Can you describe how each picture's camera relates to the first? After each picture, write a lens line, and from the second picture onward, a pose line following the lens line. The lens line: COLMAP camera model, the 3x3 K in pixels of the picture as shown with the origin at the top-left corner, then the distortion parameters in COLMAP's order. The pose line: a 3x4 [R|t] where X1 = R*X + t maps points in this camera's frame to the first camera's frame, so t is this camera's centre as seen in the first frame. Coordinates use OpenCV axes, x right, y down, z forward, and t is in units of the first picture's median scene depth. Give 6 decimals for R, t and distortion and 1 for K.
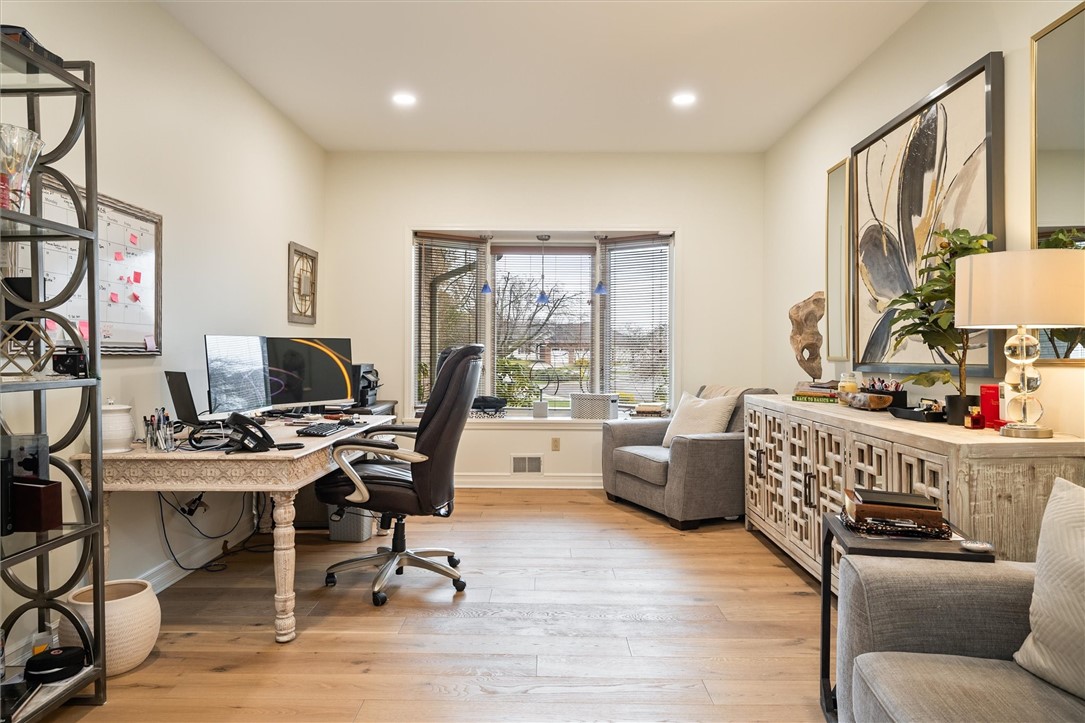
lens RADIAL K [[635.7, 0, 542.5], [0, 635.7, 343.1], [0, 0, 1]] dist [0.000940, 0.000248]
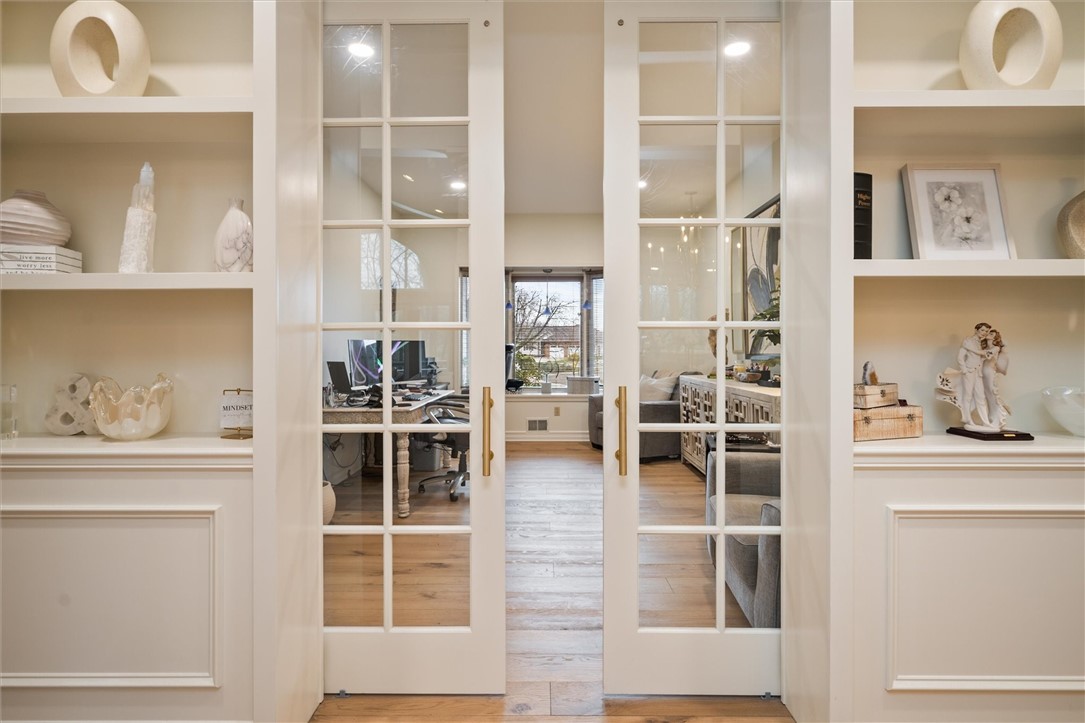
lens RADIAL K [[635.7, 0, 542.5], [0, 635.7, 343.1], [0, 0, 1]] dist [0.000940, 0.000248]
pose [[0.999901, -0.006893, 0.012238, -0.034631], [0.006829, 0.999963, 0.005235, -0.007725], [-0.012273, -0.005151, 0.999911, -0.549009]]
